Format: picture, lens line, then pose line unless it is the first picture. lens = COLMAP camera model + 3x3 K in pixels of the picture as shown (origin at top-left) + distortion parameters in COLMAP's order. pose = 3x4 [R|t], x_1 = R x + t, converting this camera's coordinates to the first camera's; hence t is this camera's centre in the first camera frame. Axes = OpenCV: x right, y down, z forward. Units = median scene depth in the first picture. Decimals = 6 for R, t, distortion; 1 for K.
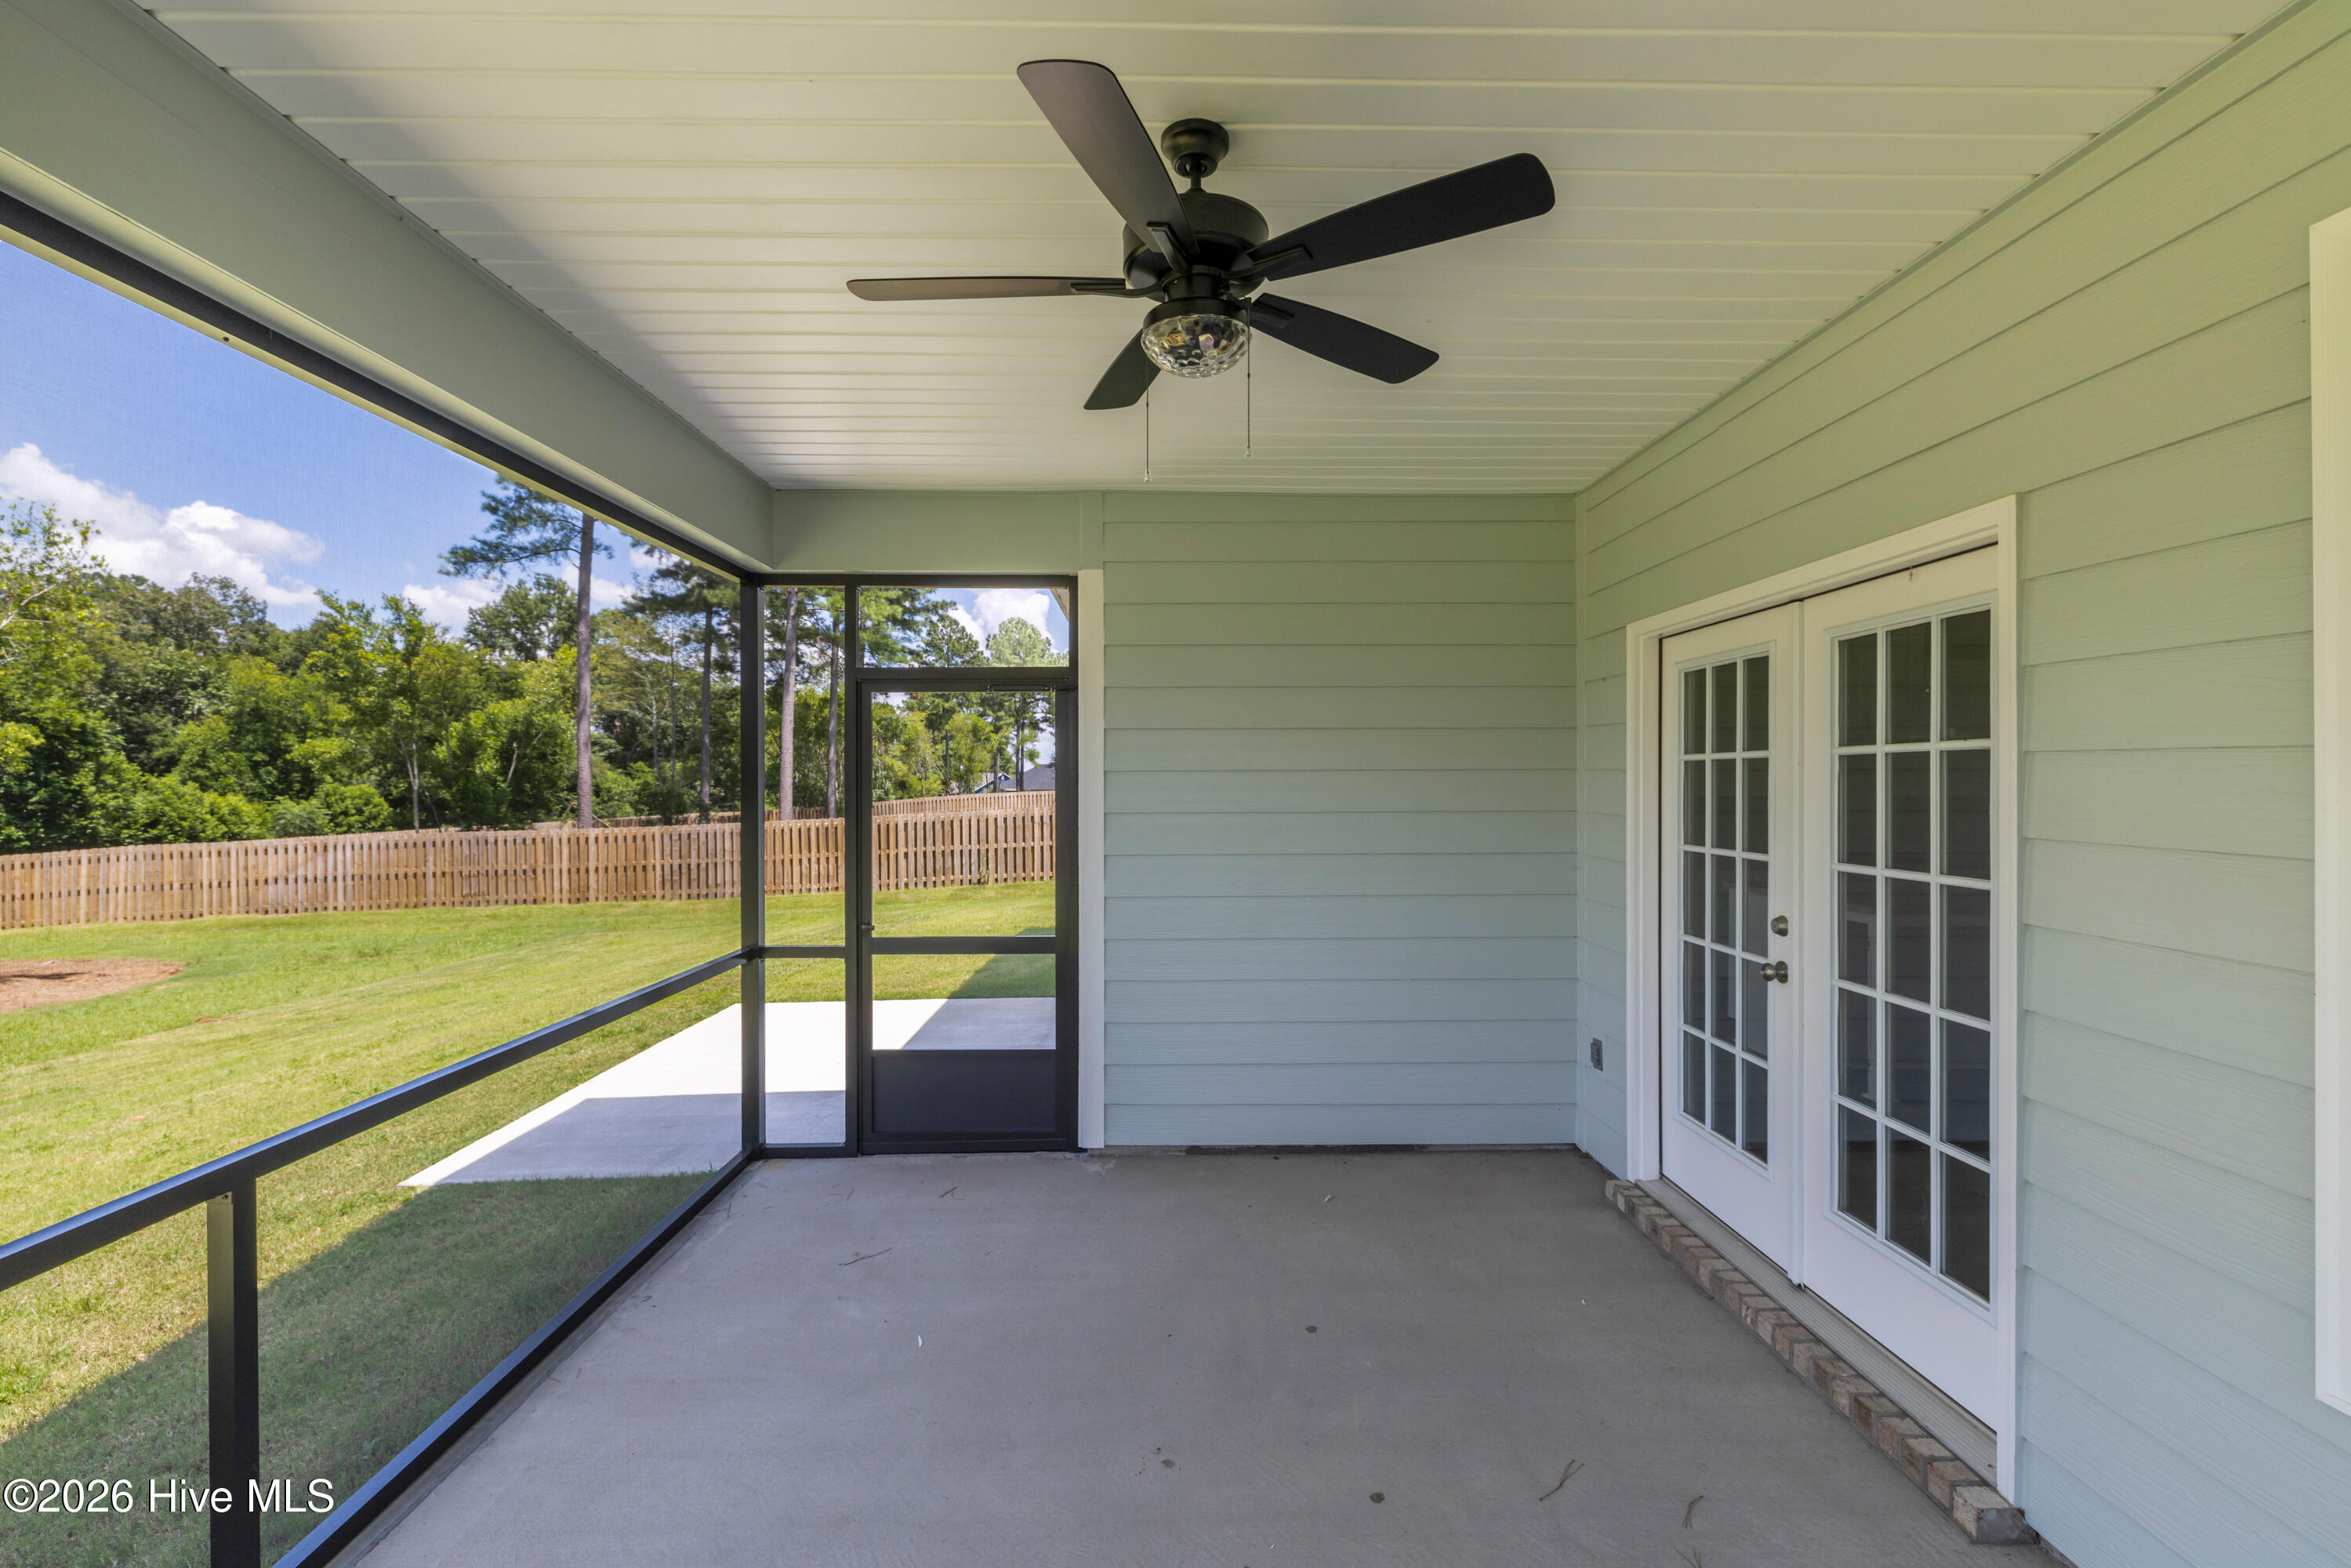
lens RADIAL K [[1017.3, 0, 1189.6], [0, 1017.3, 792.3], [0, 0, 1]] dist [0.007799, 0.001667]
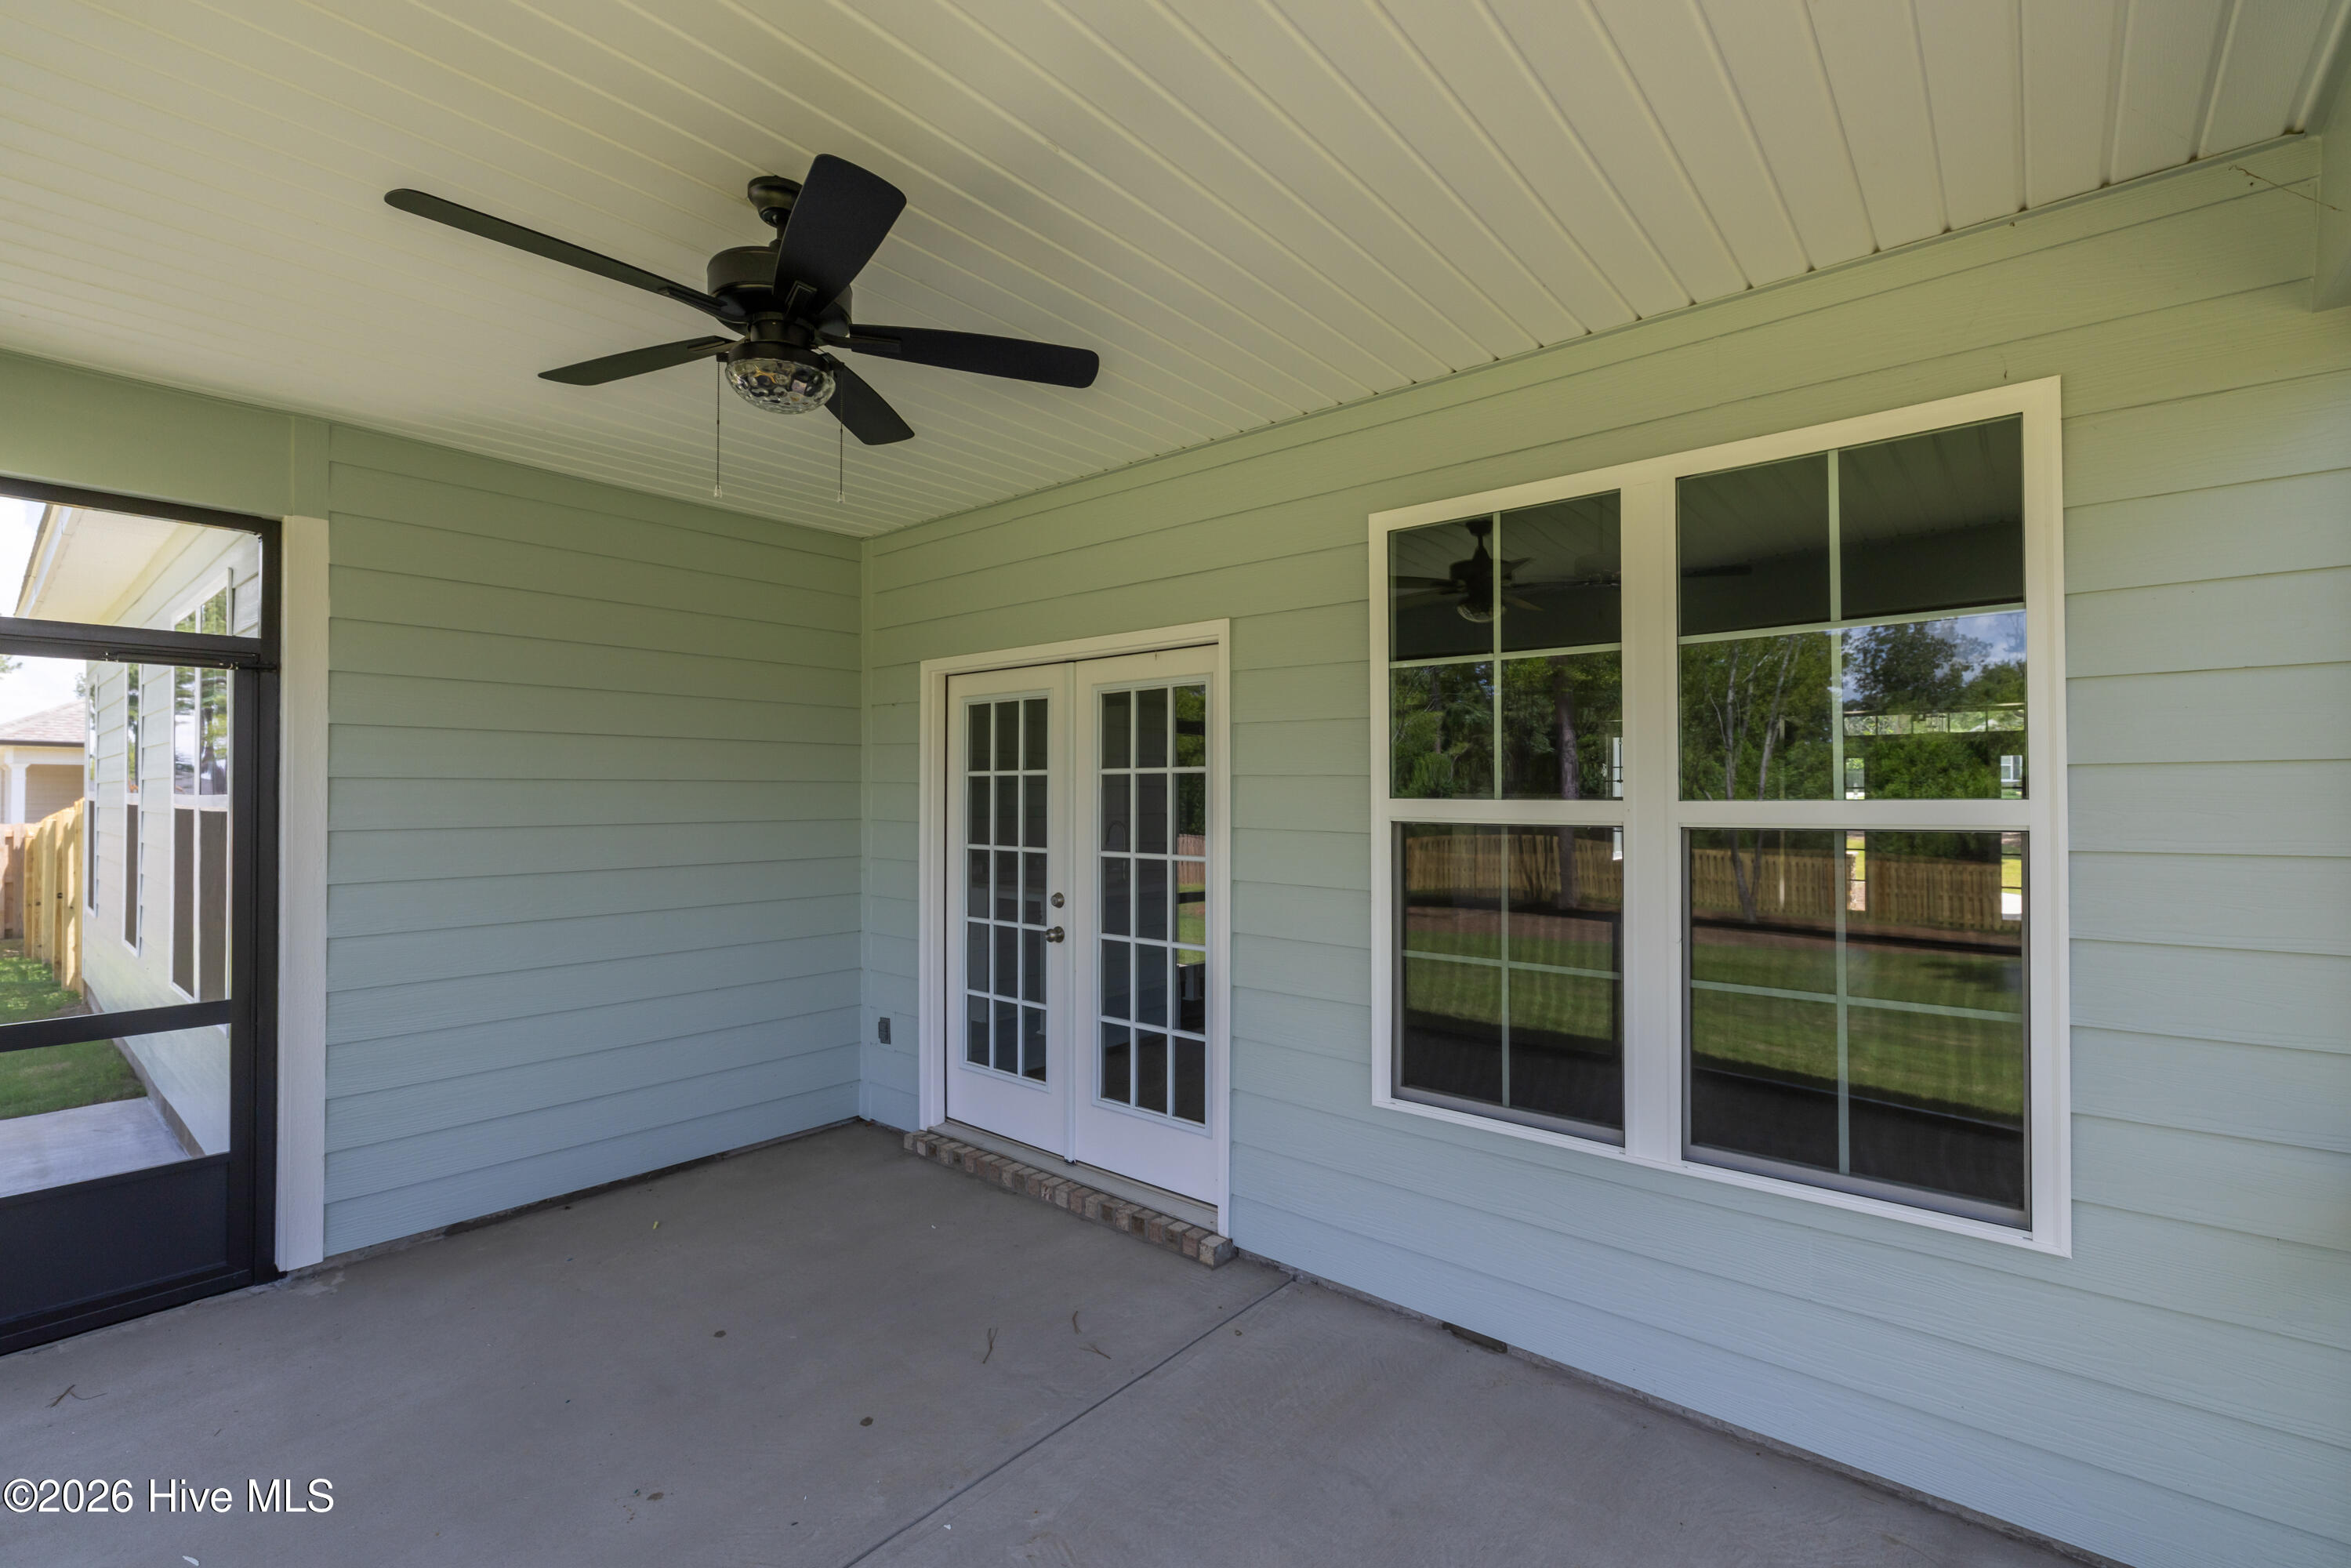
lens RADIAL K [[1017.3, 0, 1173.3], [0, 1017.3, 795.9], [0, 0, 1]] dist [0.007799, 0.001667]
pose [[0.669835, 0.000975, 0.742509, -0.312386], [0.005553, 0.999965, -0.006322, 0.002405], [-0.742489, 0.008357, 0.669806, -0.014705]]
